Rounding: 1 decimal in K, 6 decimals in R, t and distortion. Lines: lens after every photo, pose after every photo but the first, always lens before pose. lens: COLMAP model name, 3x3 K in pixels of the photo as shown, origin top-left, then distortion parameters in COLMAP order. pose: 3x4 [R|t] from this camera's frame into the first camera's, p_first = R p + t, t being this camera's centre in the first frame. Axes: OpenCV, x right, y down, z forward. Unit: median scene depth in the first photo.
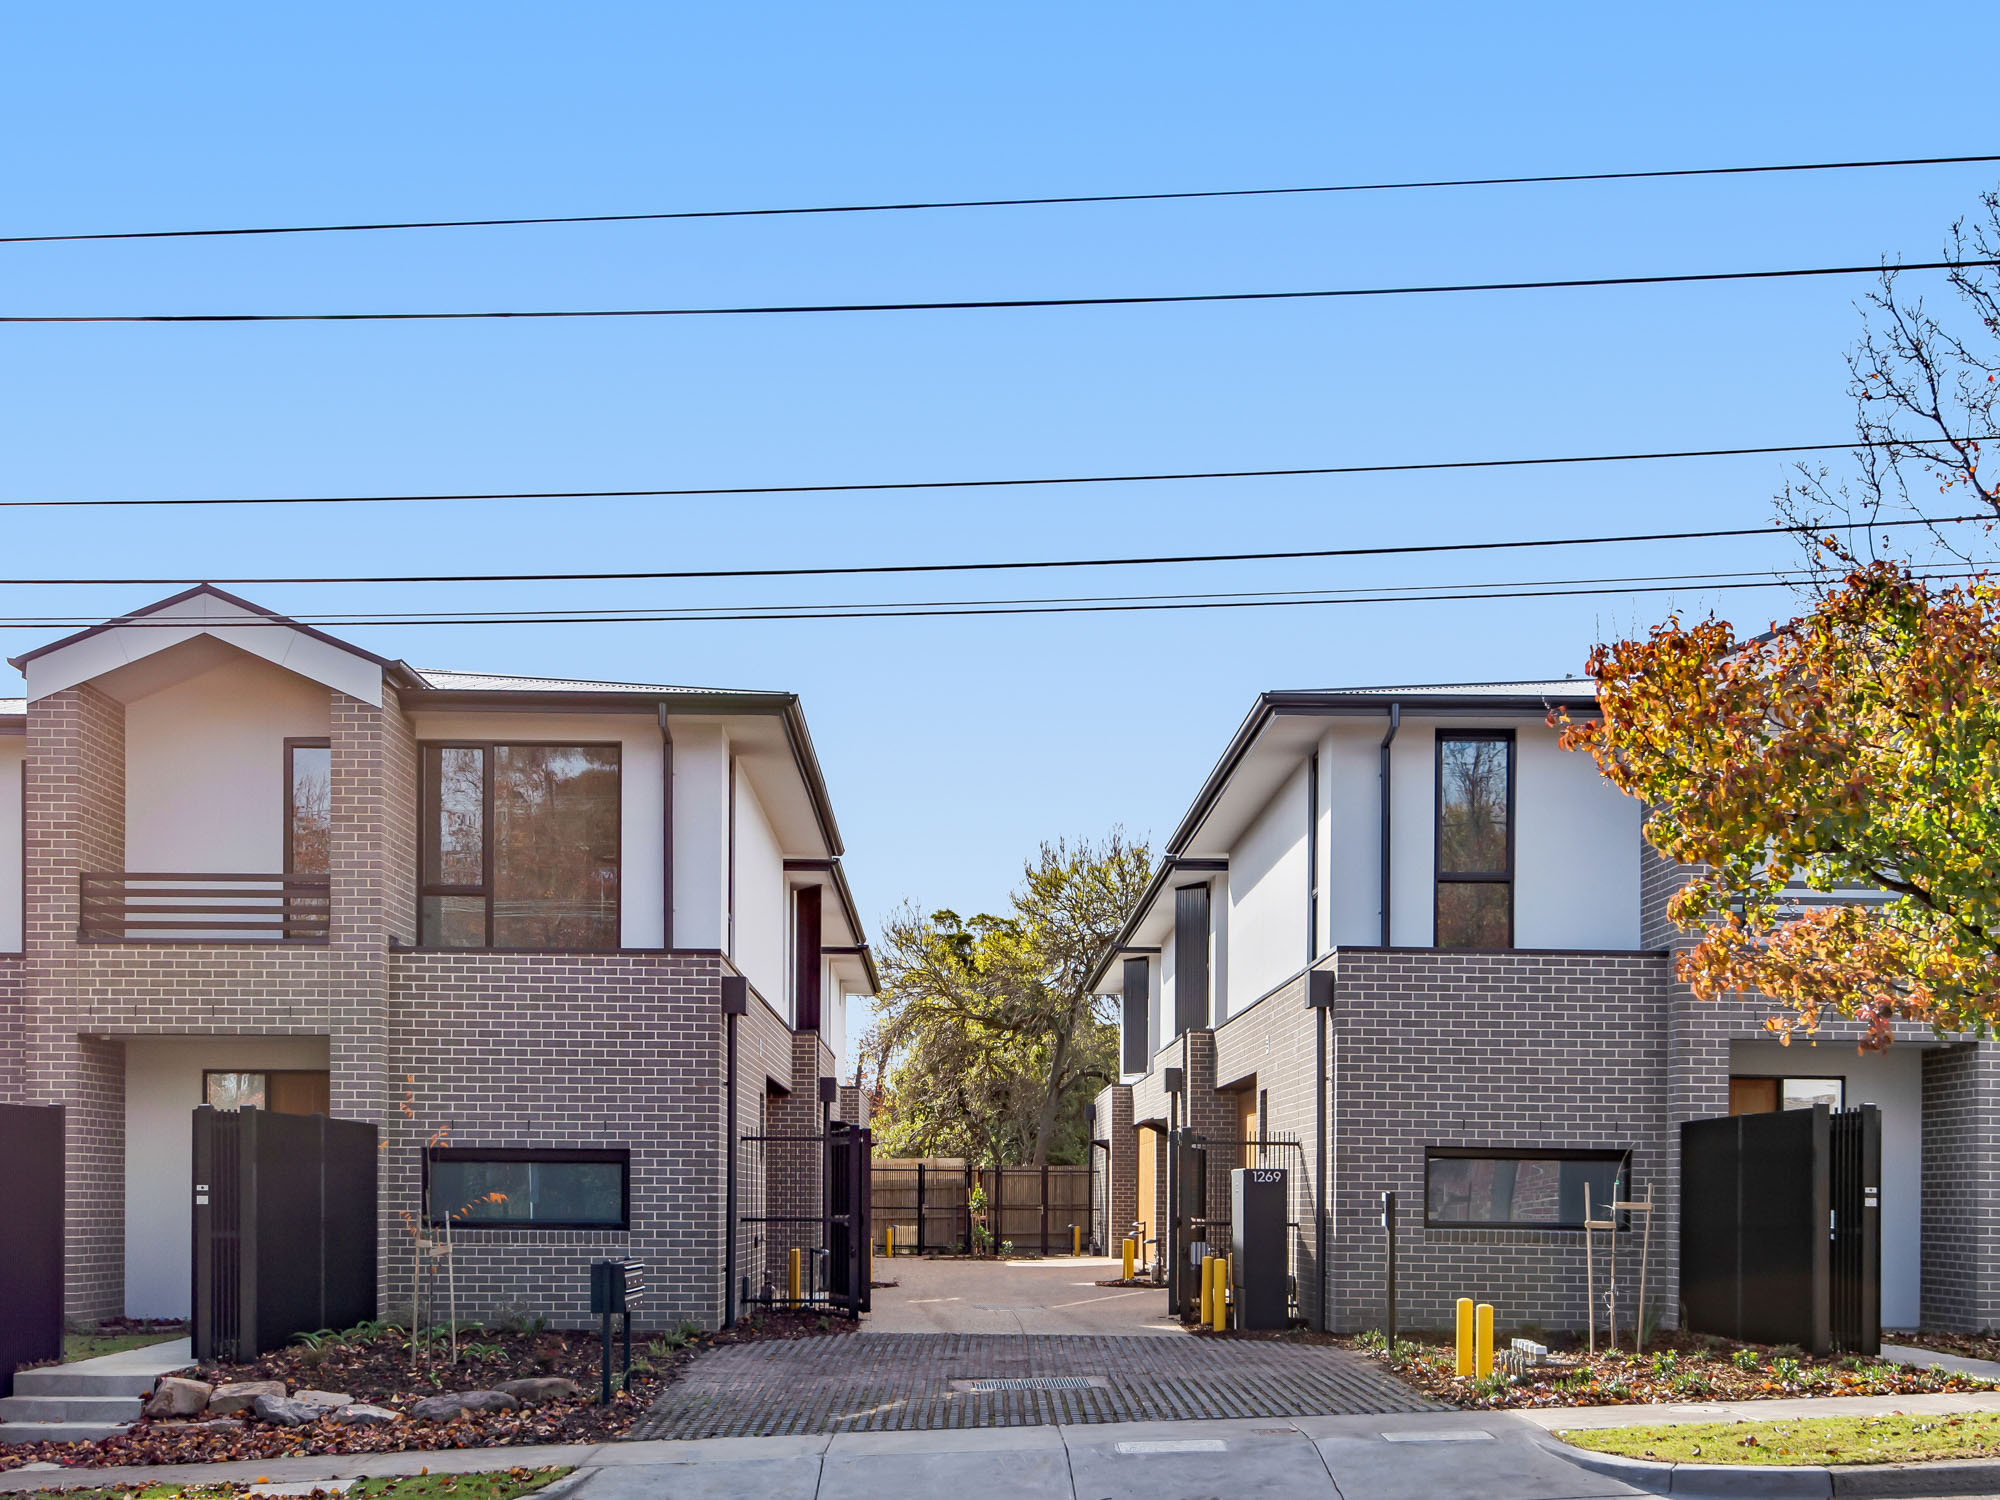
lens RADIAL K [[2458.7, 0, 1000.0], [0, 2458.7, 750.0], [0, 0, 1]] dist [-0.007823, -0.007537]
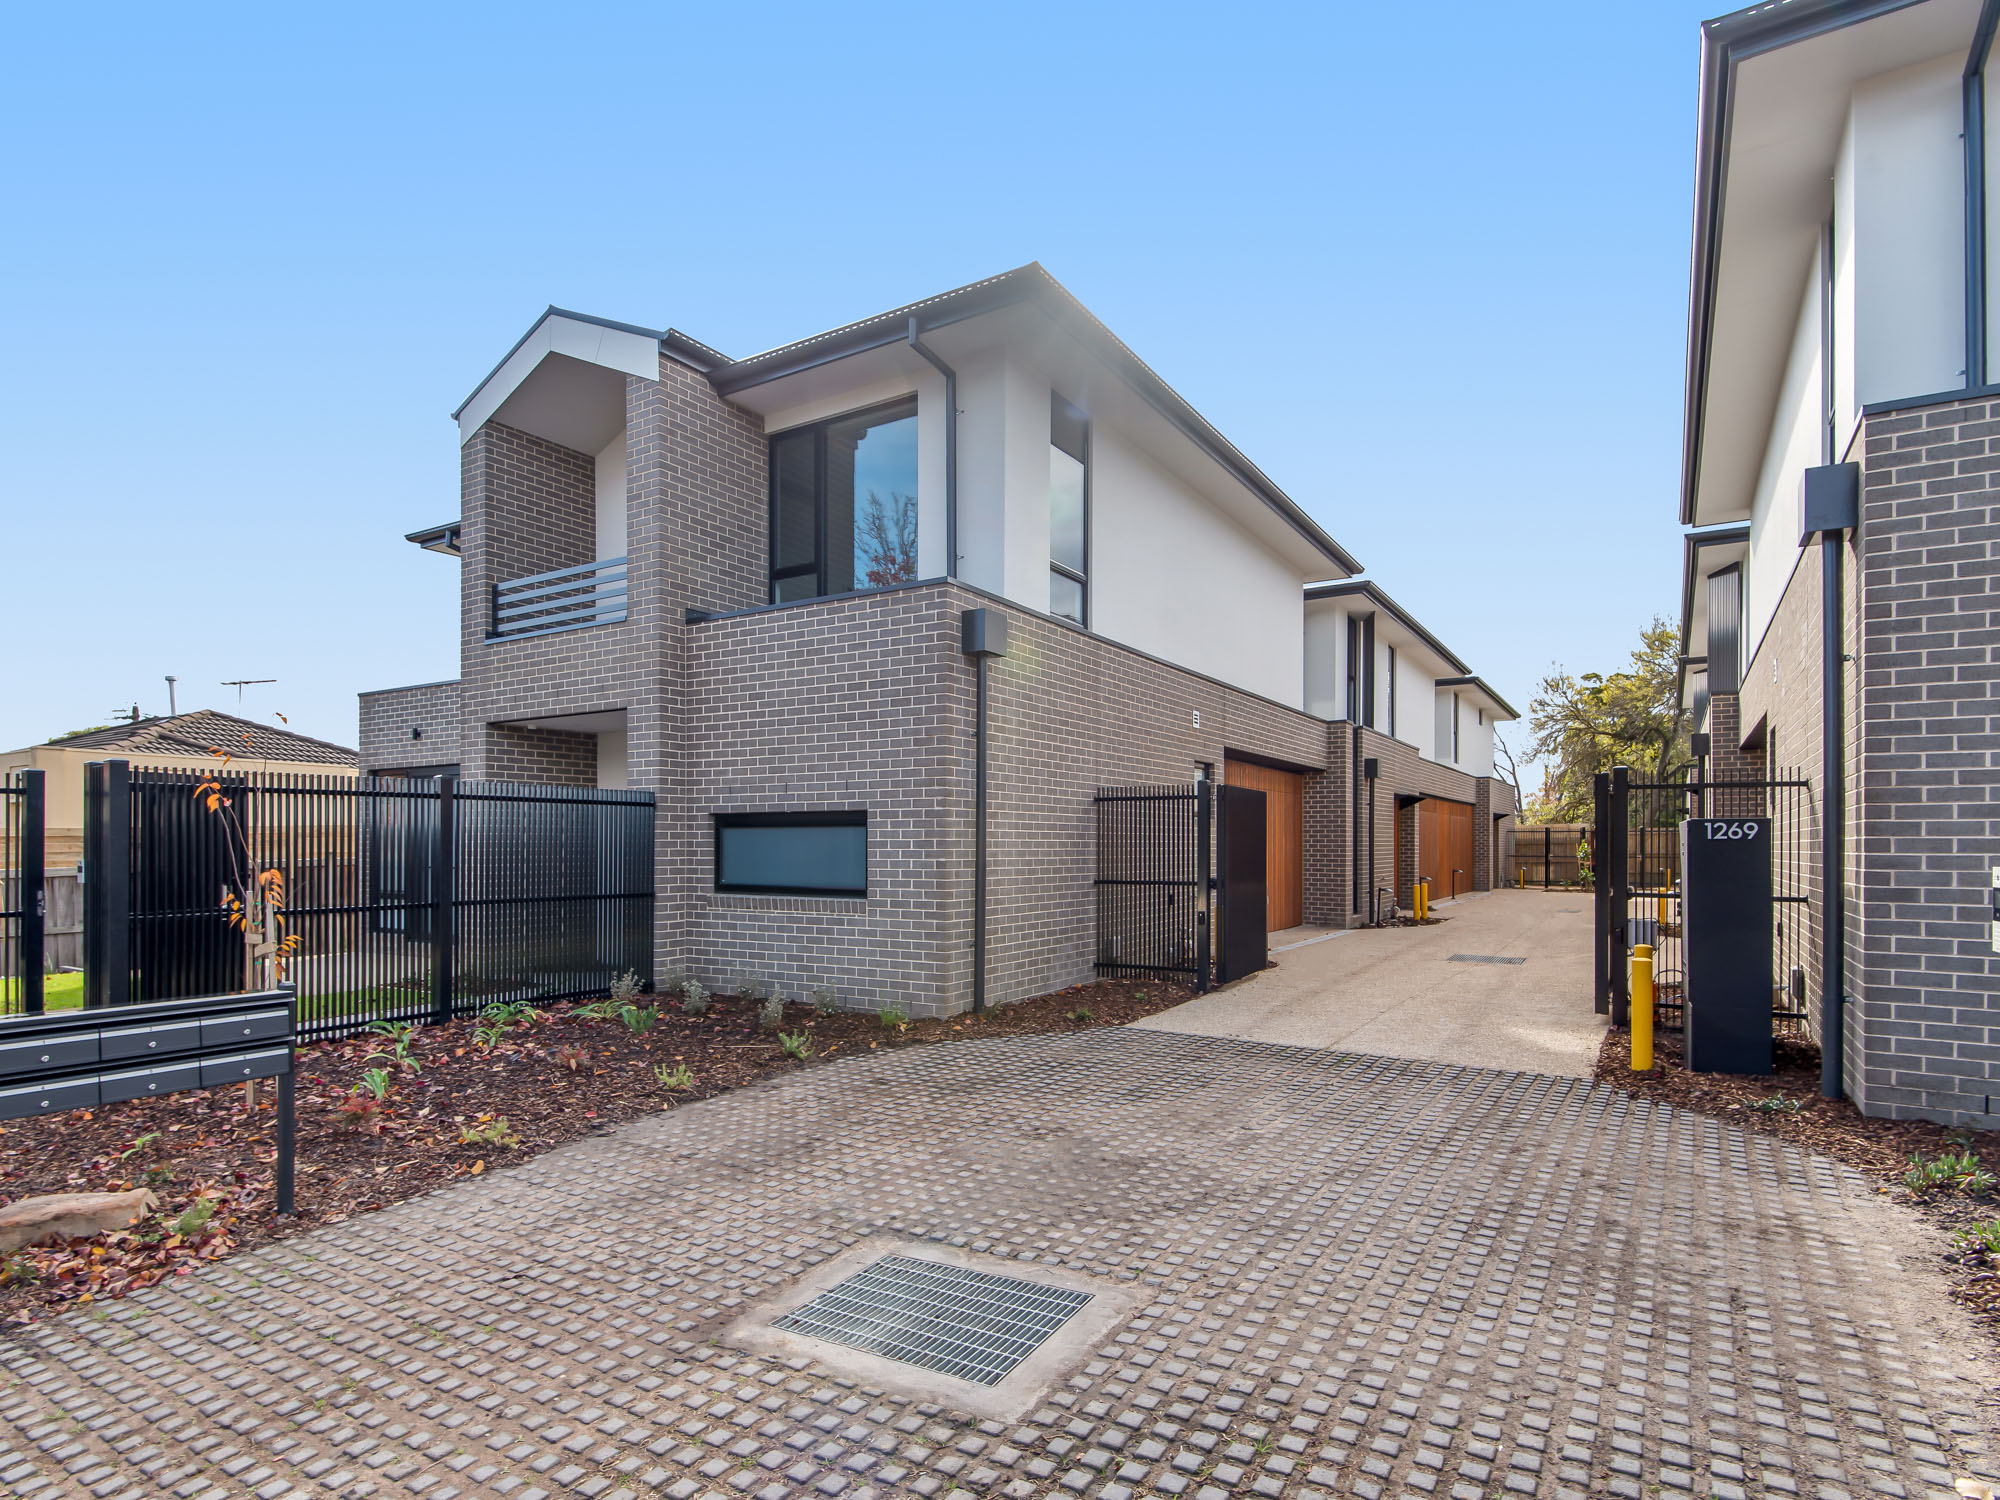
lens RADIAL K [[1087.6, 0, 1002.6], [0, 1087.6, 813.2], [0, 0, 1]] dist [0.038211, -0.045663]
pose [[0.849729, -0.022005, -0.526760, 0.098235], [0.100077, 0.987695, 0.120176, 0.117130], [0.517634, -0.154834, 0.841476, 0.670347]]
